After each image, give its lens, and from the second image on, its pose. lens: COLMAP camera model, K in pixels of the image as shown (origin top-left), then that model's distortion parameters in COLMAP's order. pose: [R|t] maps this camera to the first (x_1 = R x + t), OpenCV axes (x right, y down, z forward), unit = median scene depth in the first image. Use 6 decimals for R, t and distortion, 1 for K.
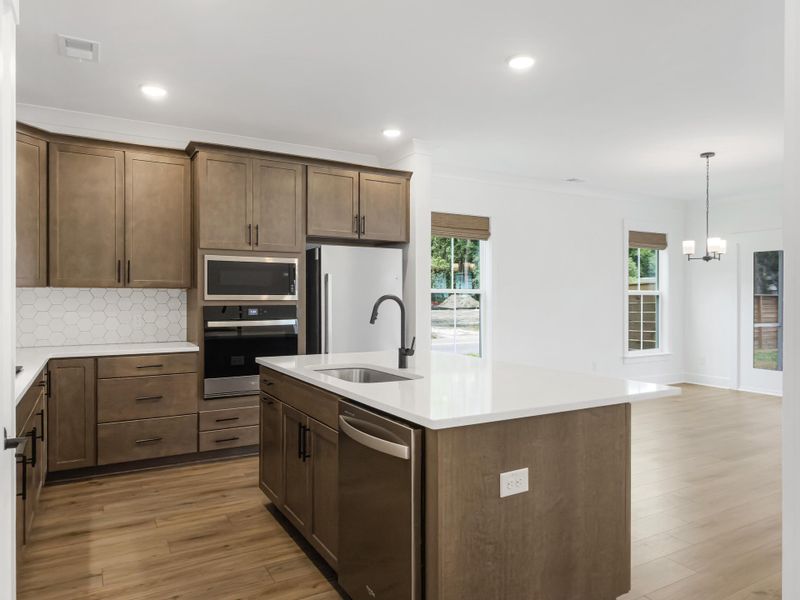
lens RADIAL K [[538.9, 0, 399.3], [0, 538.9, 305.9], [0, 0, 1]] dist [0.017065, -0.005765]
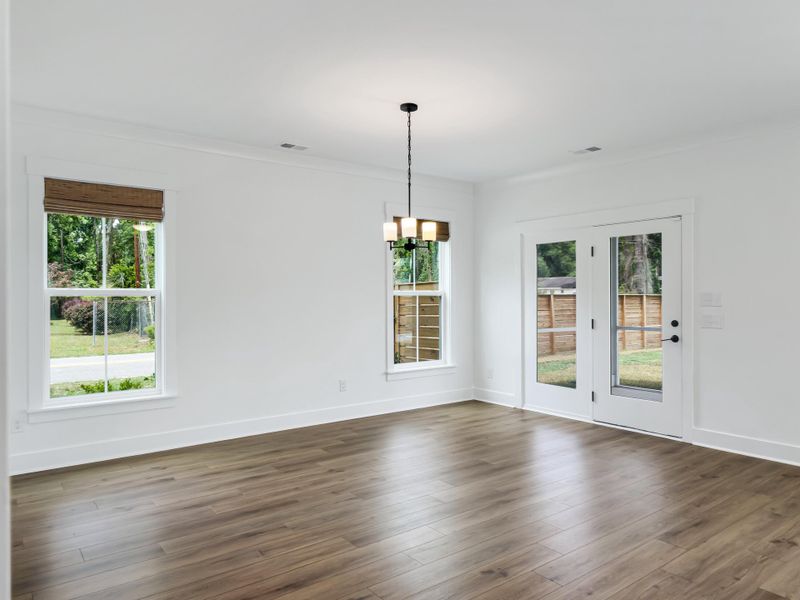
lens RADIAL K [[538.9, 0, 408.9], [0, 538.9, 294.3], [0, 0, 1]] dist [0.017065, -0.005765]
pose [[0.991083, -0.006027, 0.133109, 0.543200], [0.009228, 0.999683, -0.023445, -0.004424], [-0.132926, 0.024465, 0.990824, 0.312121]]
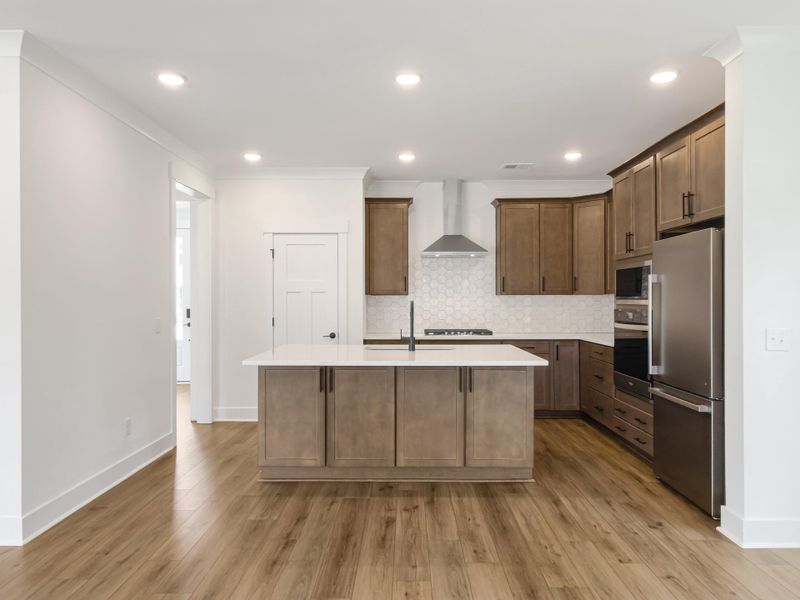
lens RADIAL K [[538.9, 0, 394.4], [0, 538.9, 304.0], [0, 0, 1]] dist [0.017065, -0.005765]
pose [[-0.515772, 0.005379, -0.856709, 0.820243], [-0.026360, 0.999407, 0.022145, -0.021676], [0.856320, 0.034005, -0.515324, 1.105073]]
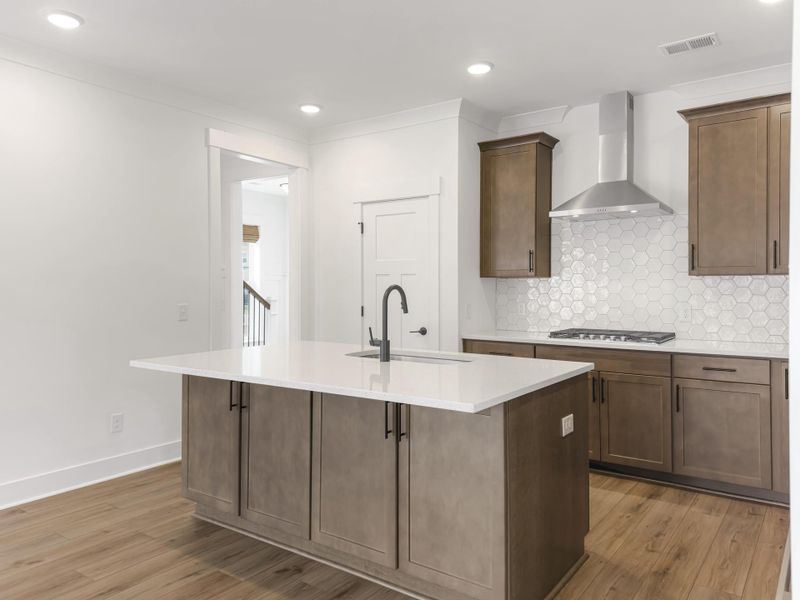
lens RADIAL K [[582.9, 0, 398.1], [0, 582.9, 286.6], [0, 0, 1]] dist [0.050920, -0.015329]
pose [[-0.911941, -0.000550, -0.410320, 0.256645], [-0.012517, 0.999571, 0.026479, -0.022435], [0.410130, 0.029283, -0.911557, 1.254345]]
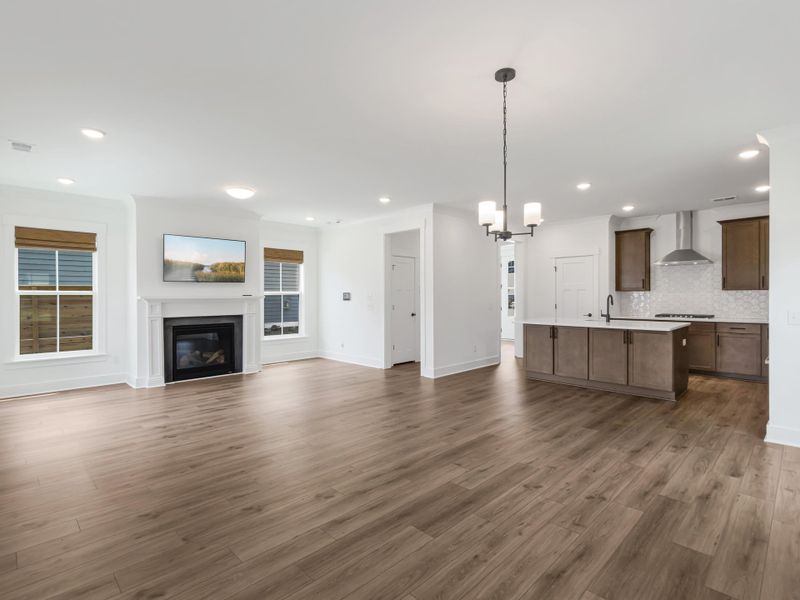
lens RADIAL K [[392.9, 0, 404.4], [0, 392.9, 297.8], [0, 0, 1]] dist [0.002479, 0.001497]
pose [[-0.966187, 0.001610, -0.257839, 0.945408], [-0.006853, 0.999467, 0.031921, -0.031708], [0.257753, 0.032609, -0.965661, 1.685962]]
